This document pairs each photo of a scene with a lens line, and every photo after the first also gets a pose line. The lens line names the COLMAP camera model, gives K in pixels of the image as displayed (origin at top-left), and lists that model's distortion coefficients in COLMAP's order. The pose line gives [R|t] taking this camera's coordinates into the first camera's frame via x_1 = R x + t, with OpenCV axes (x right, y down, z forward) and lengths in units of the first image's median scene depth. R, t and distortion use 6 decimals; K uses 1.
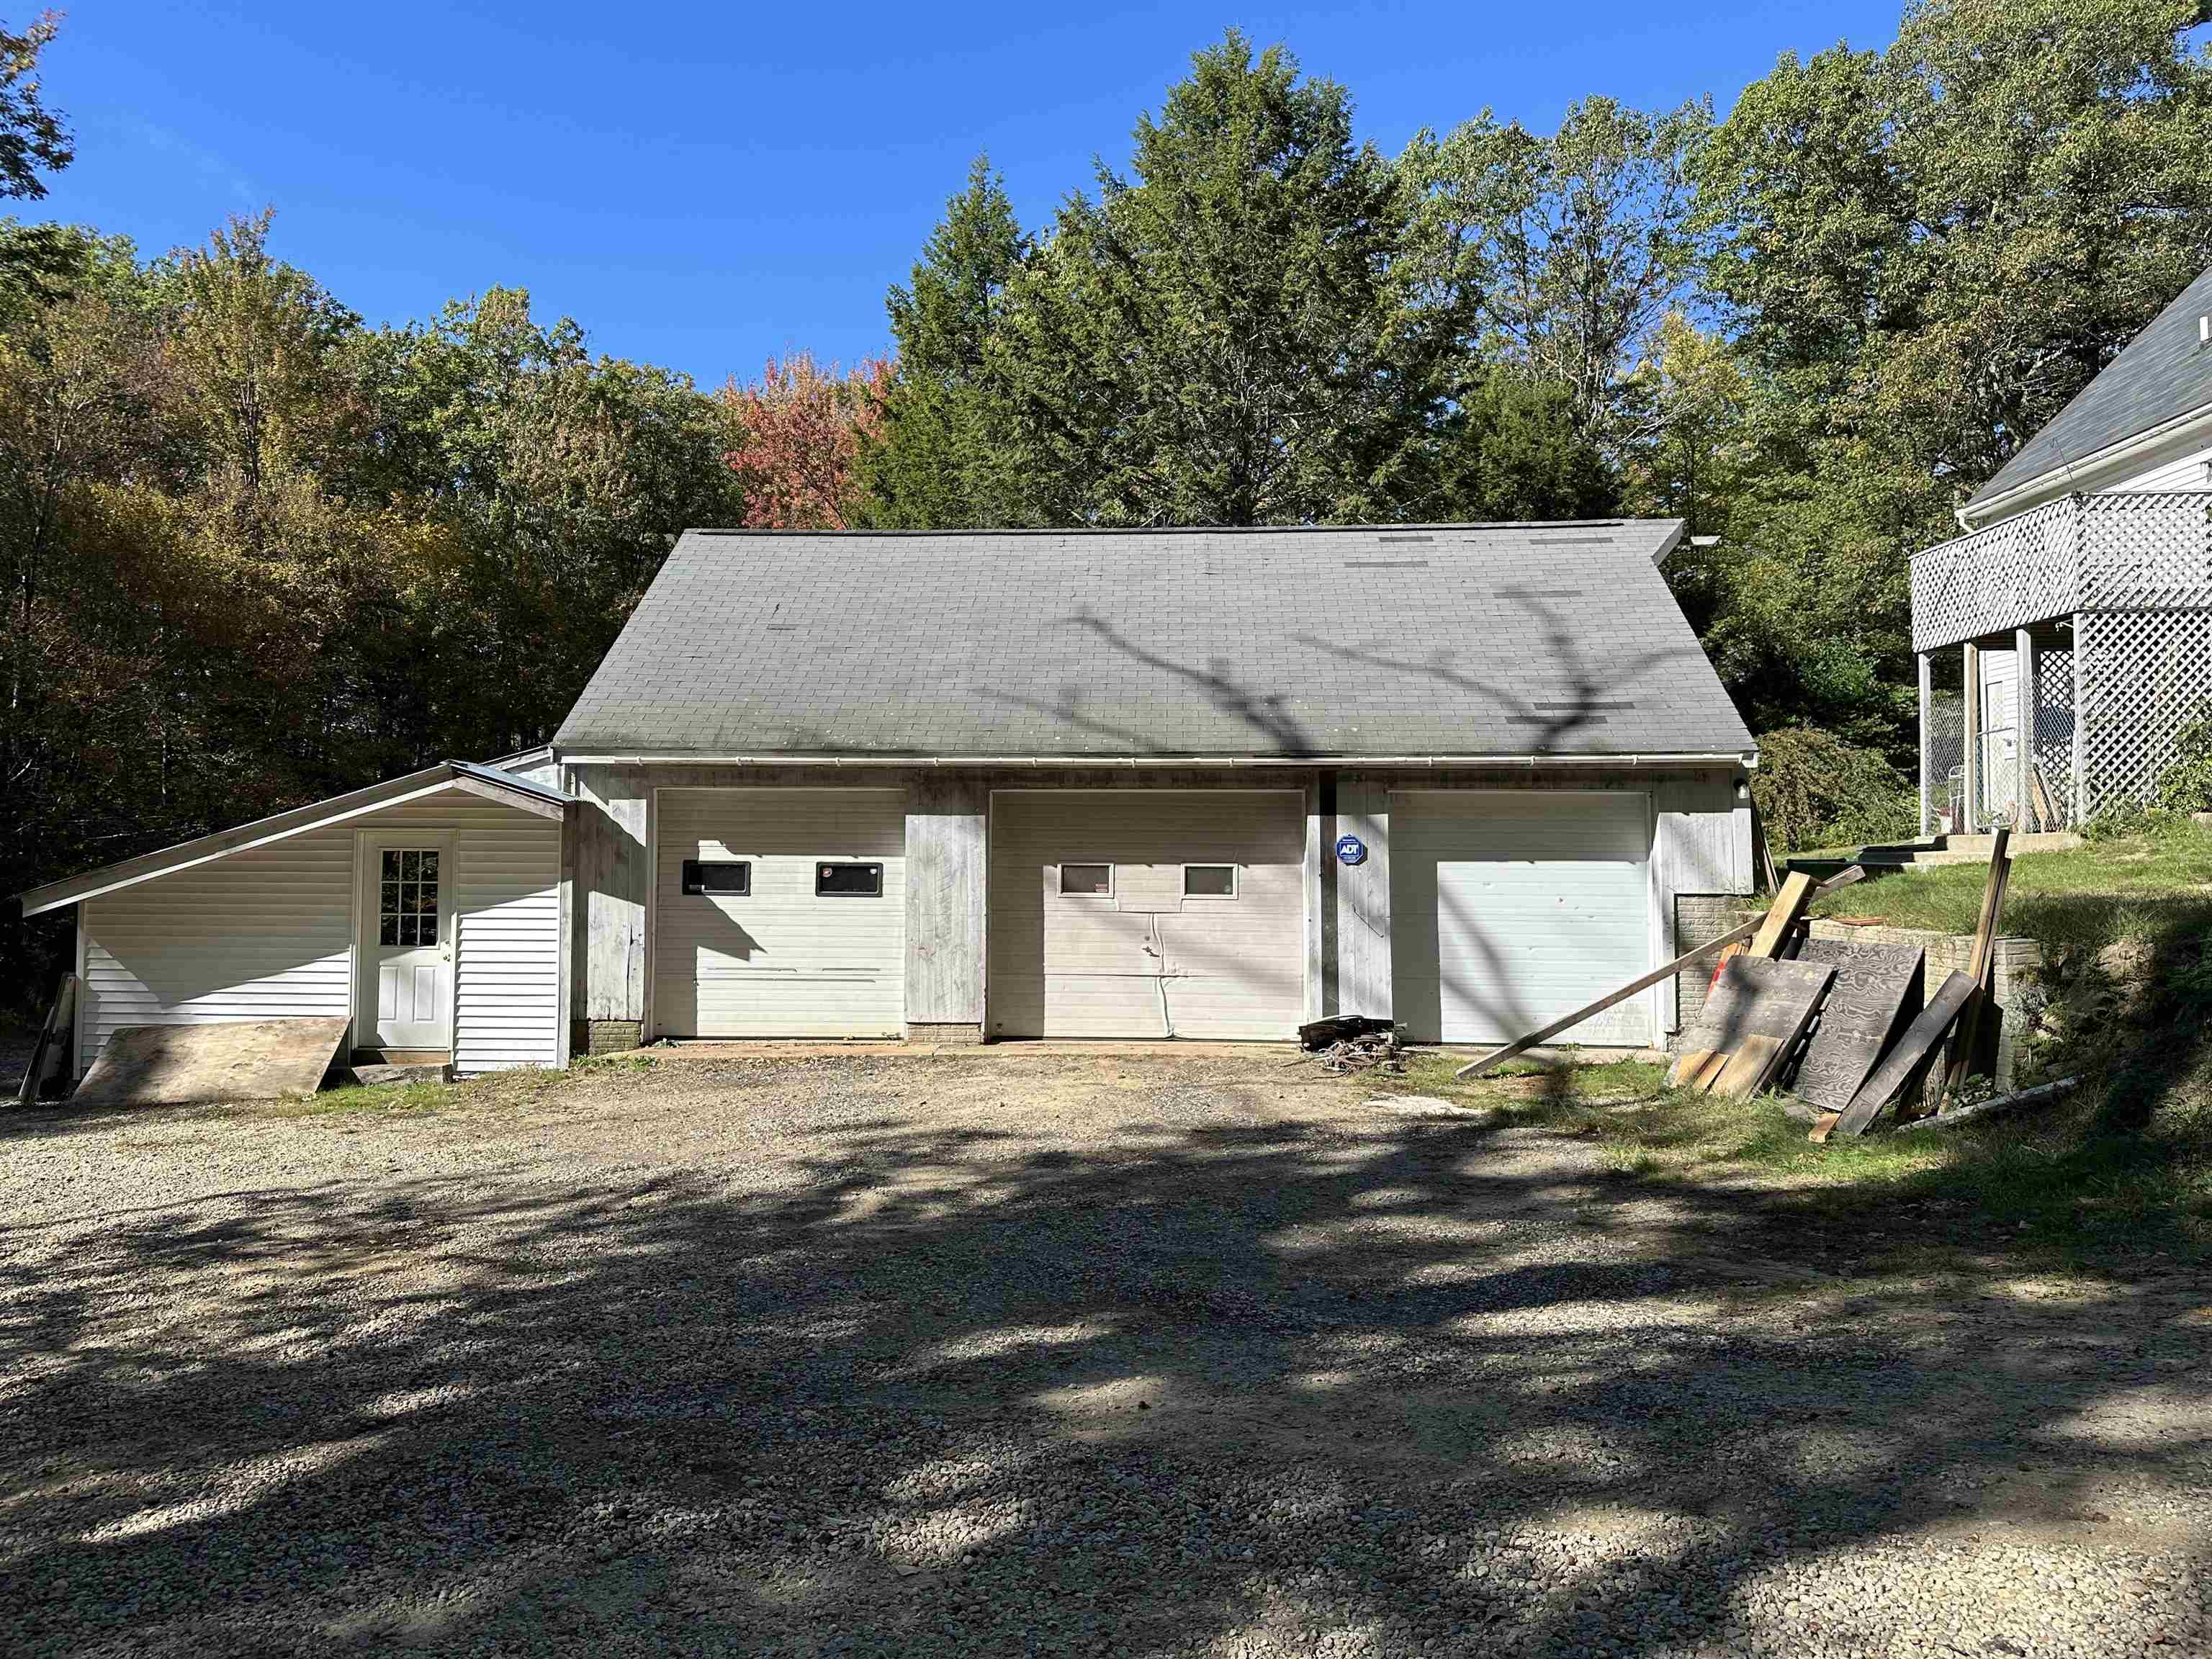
lens RADIAL K [[1548.1, 0, 1106.0], [0, 1548.1, 829.5], [0, 0, 1]] dist [0.001328, -0.008484]
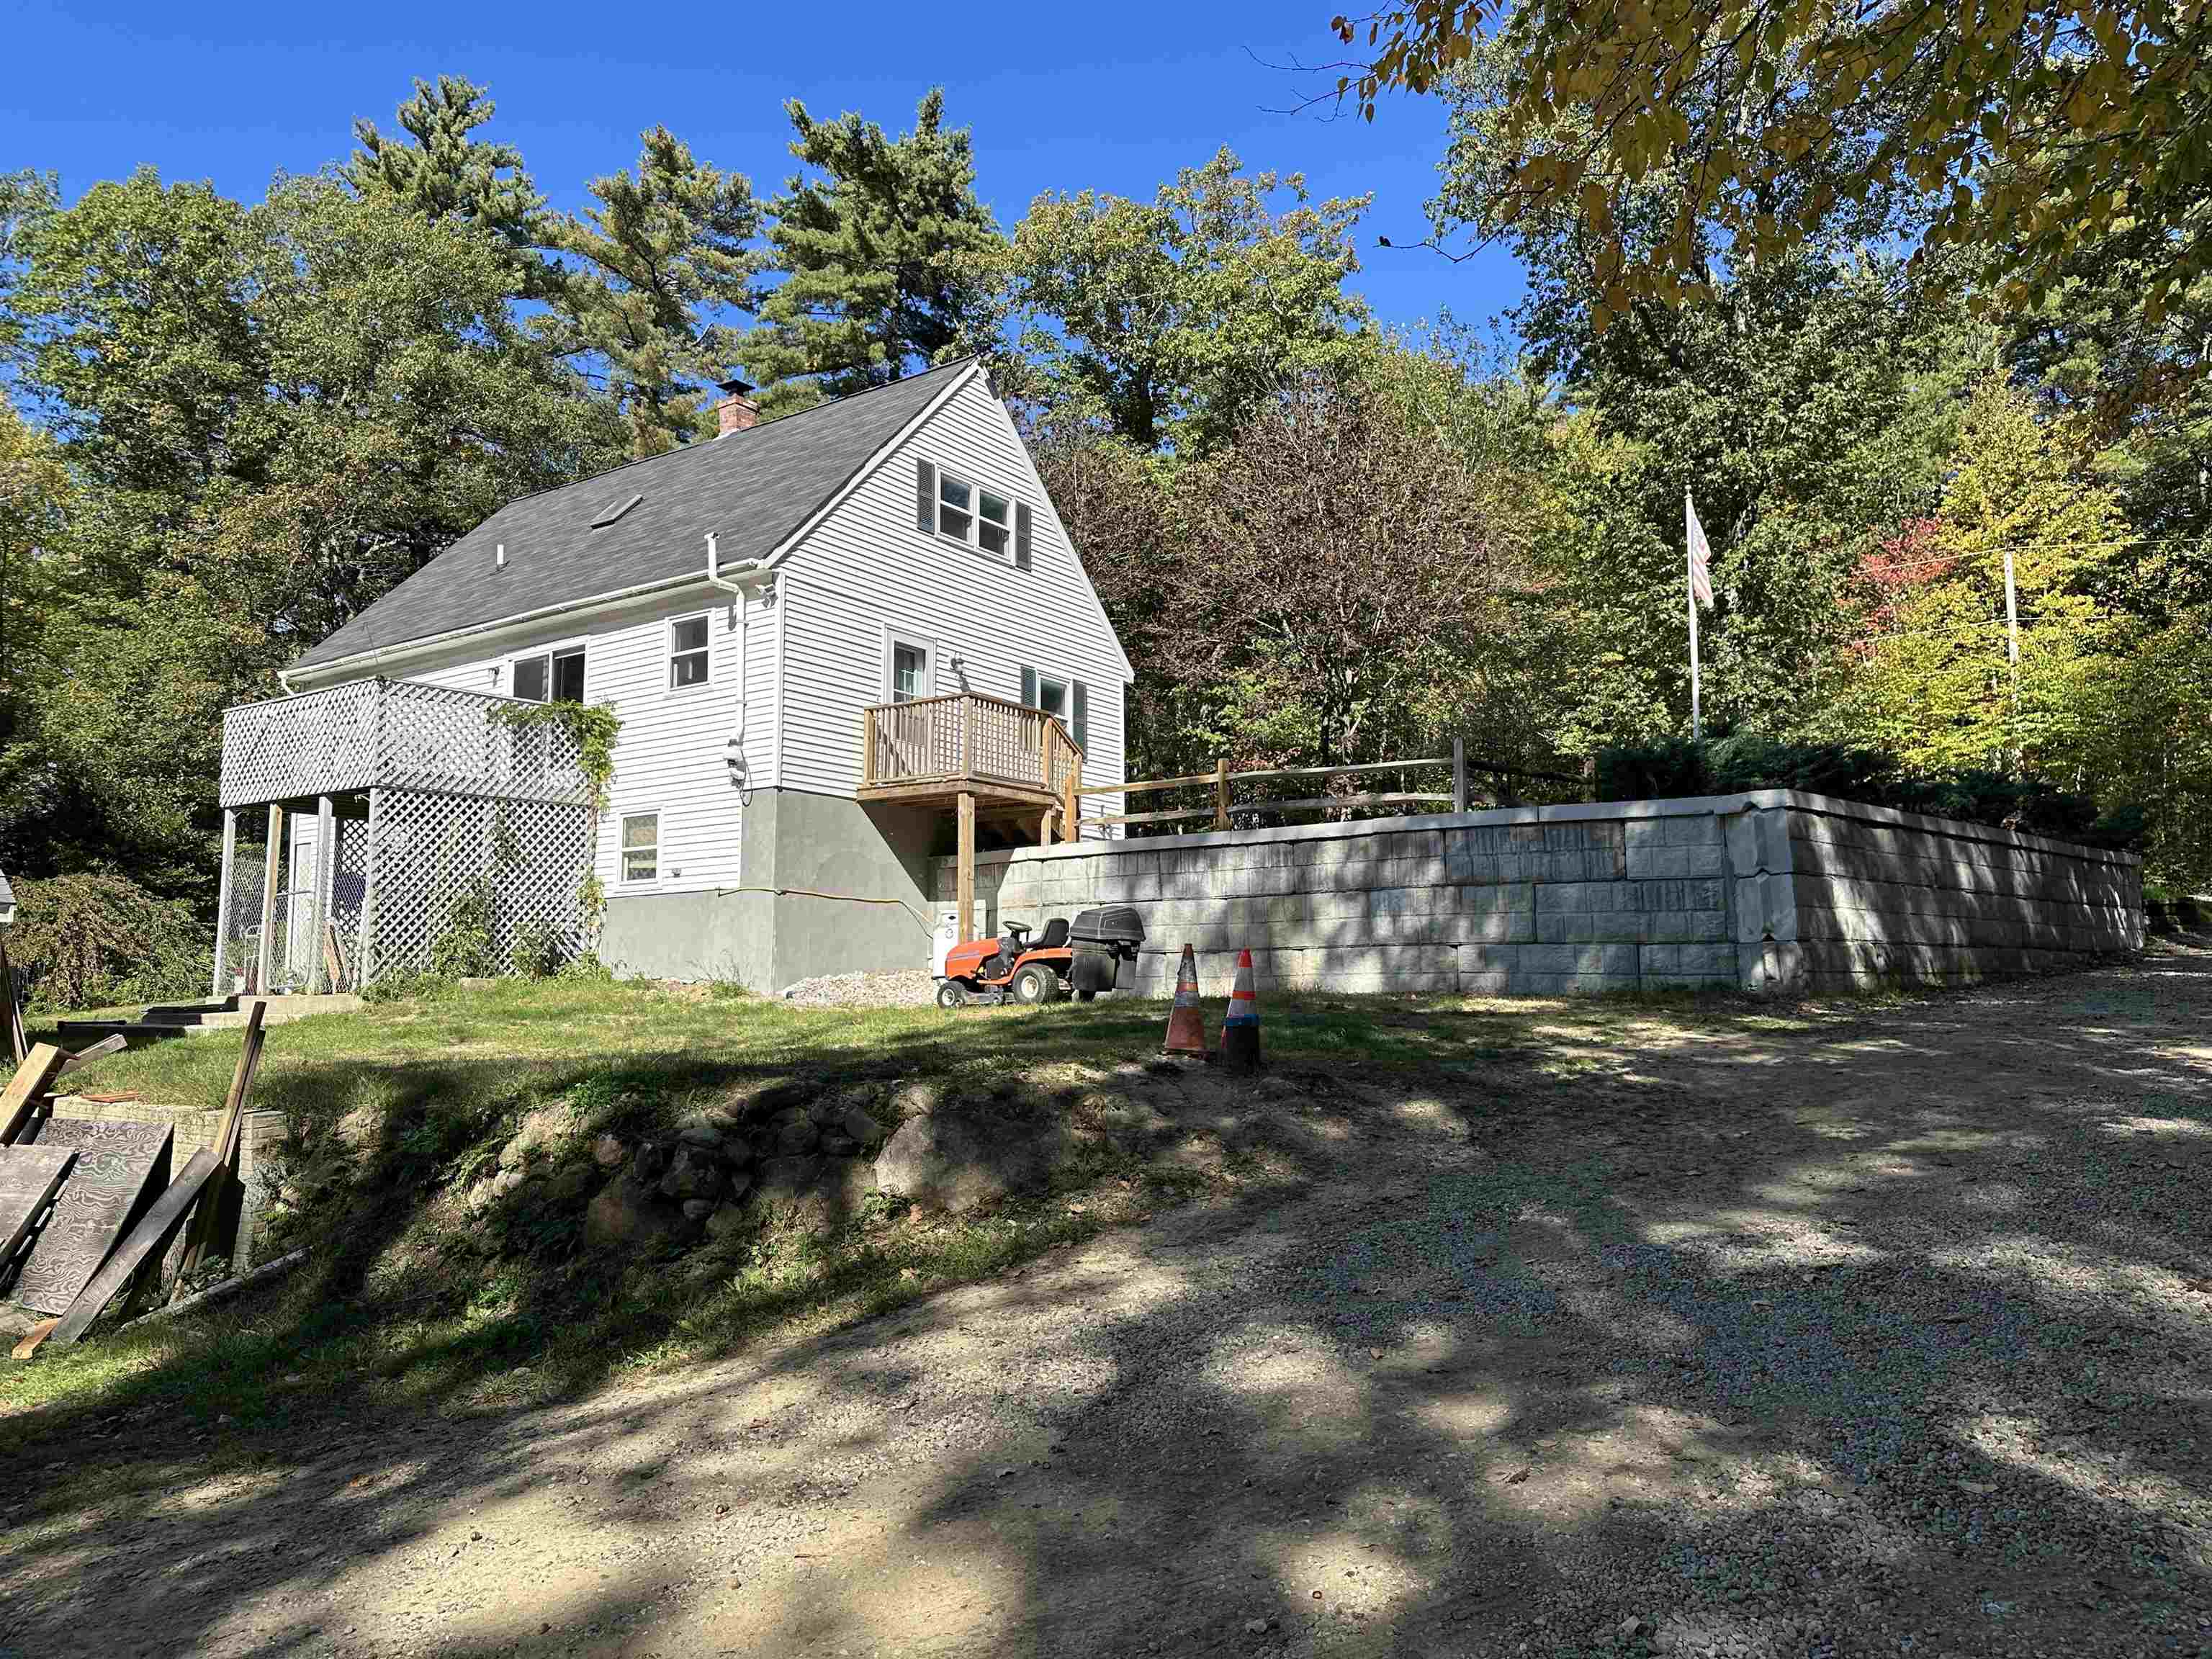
lens RADIAL K [[1548.1, 0, 1106.0], [0, 1548.1, 829.5], [0, 0, 1]] dist [0.001328, -0.008484]
pose [[0.554470, 0.091429, 0.827166, 0.027607], [-0.013650, 0.994812, -0.100809, -0.010652], [-0.832092, 0.044605, 0.552841, -0.008950]]
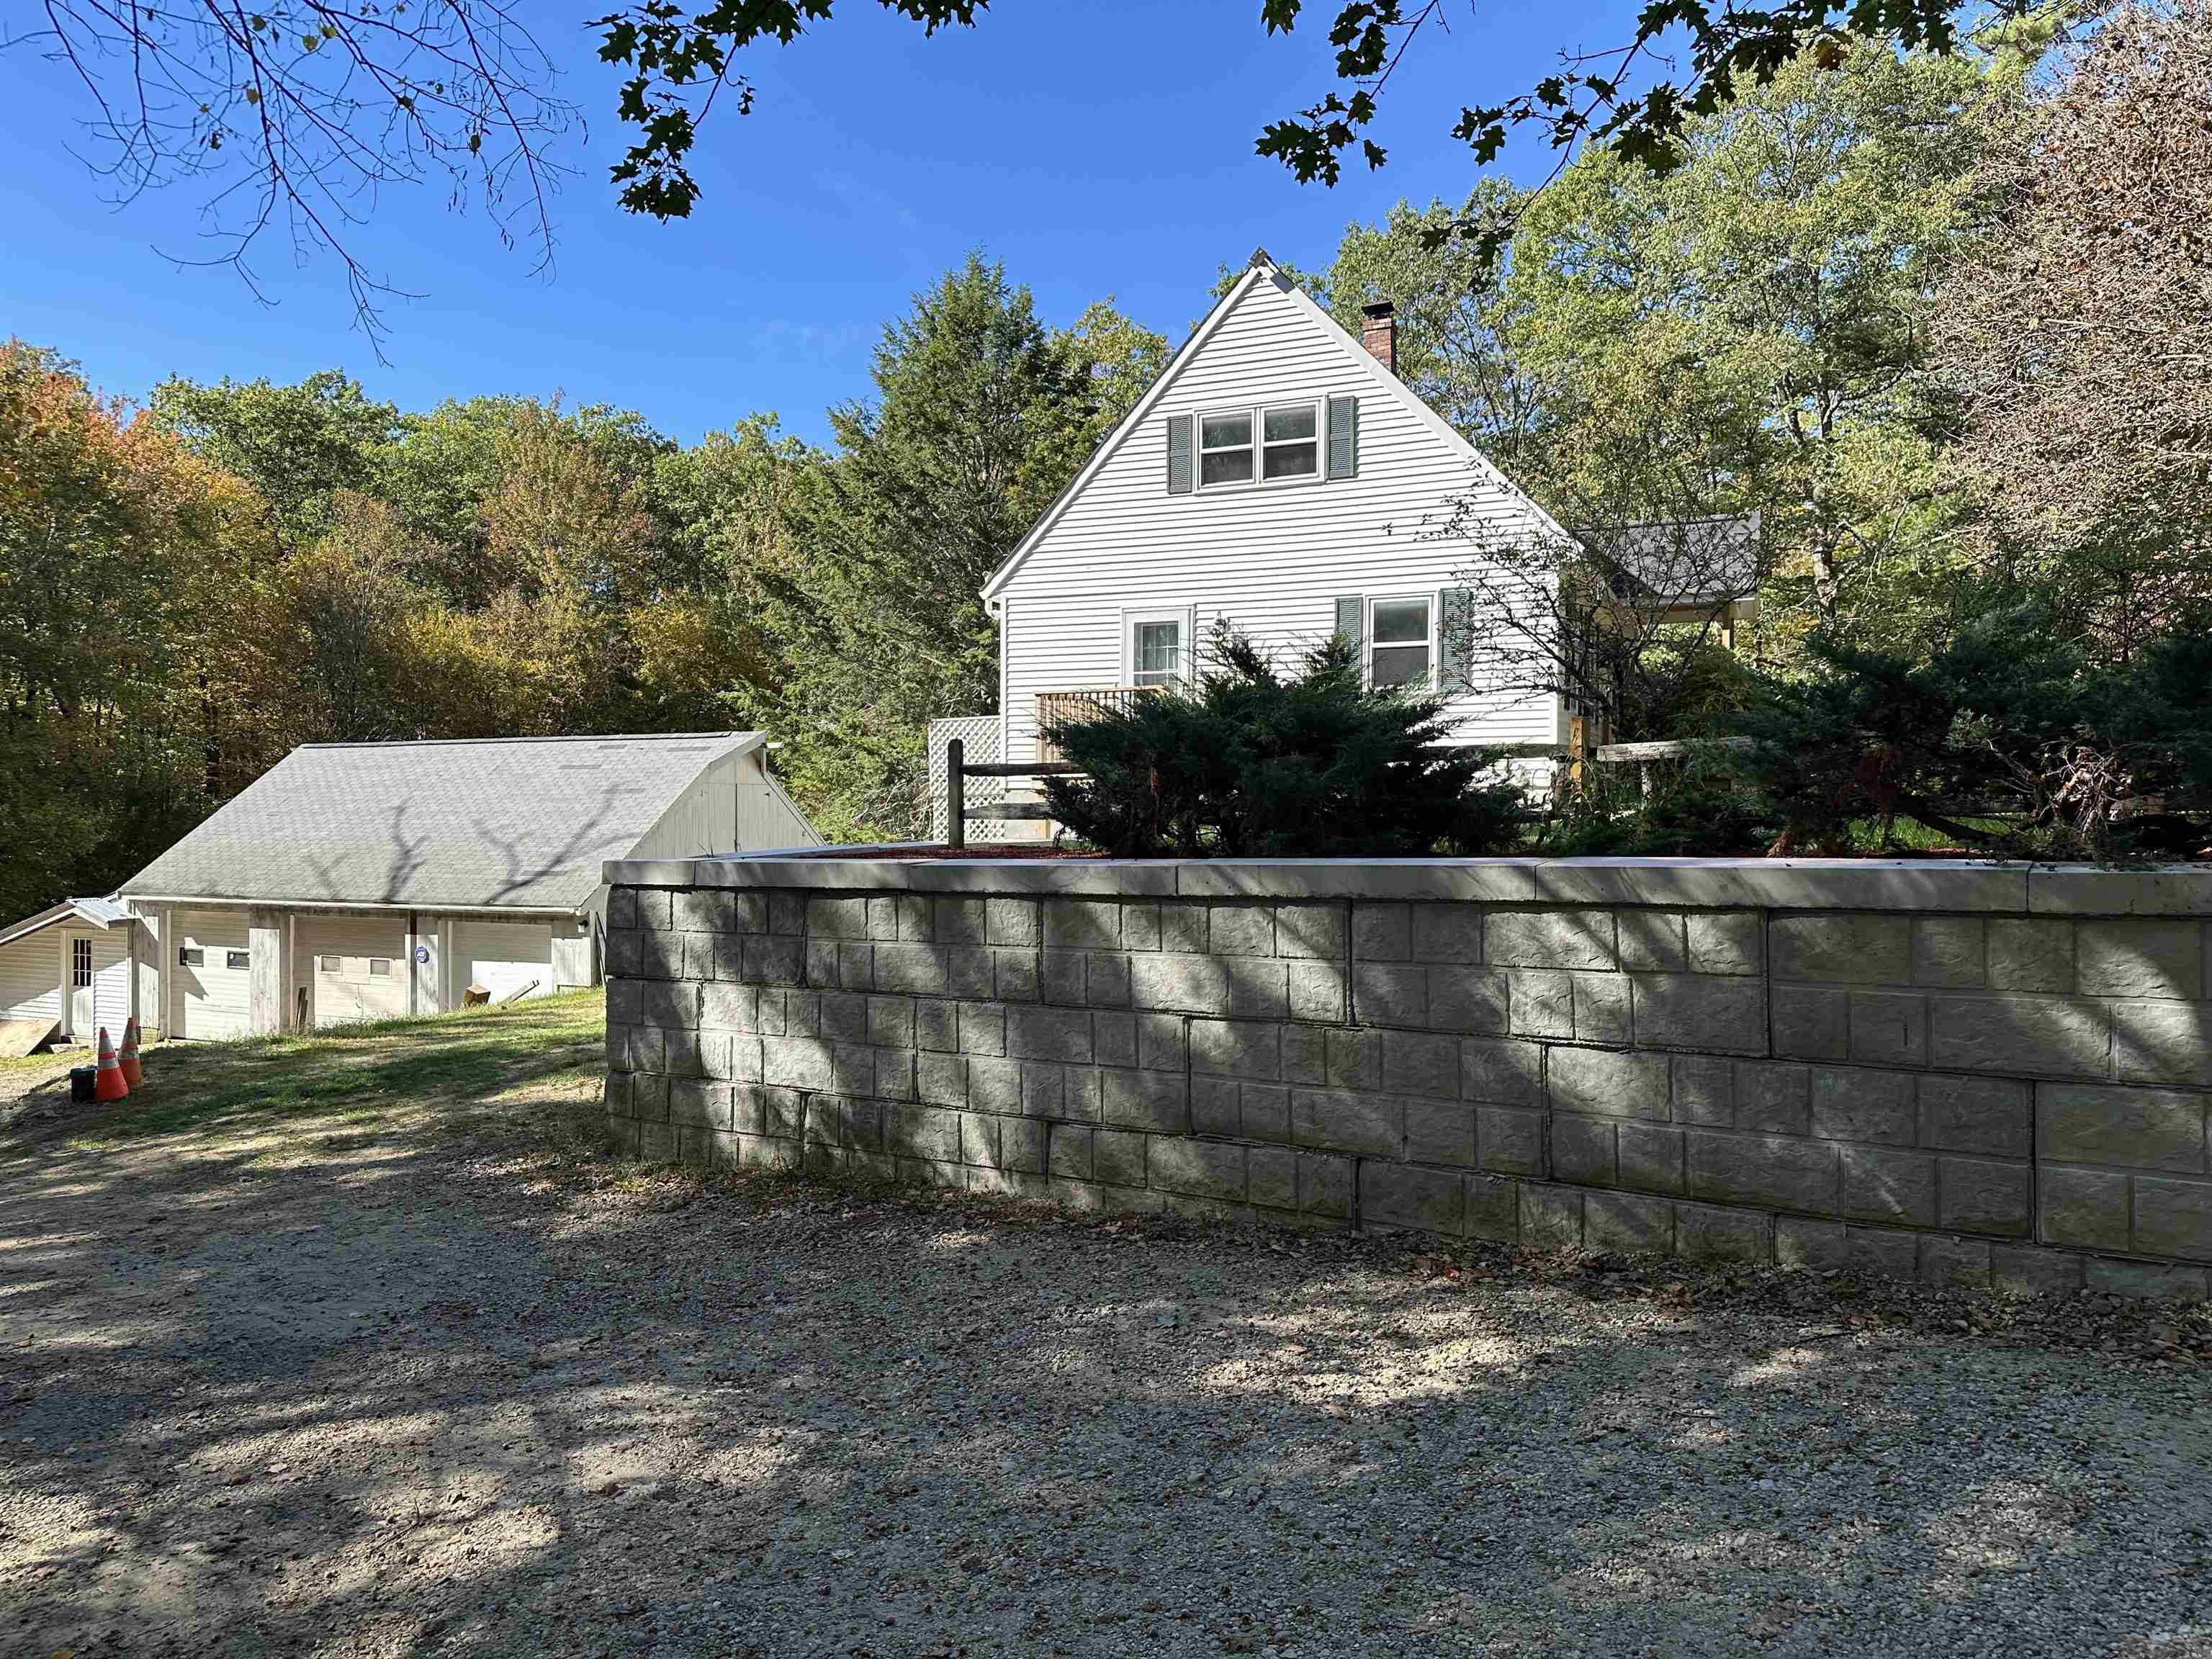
lens RADIAL K [[1589.3, 0, 1179.5], [0, 1589.3, 835.3], [0, 0, 1]] dist [0.001618, -0.007512]
pose [[0.930095, 0.004107, -0.367296, 1.456395], [0.009806, 0.999304, 0.036005, -0.161672], [0.367188, -0.037089, 0.929407, -0.357041]]
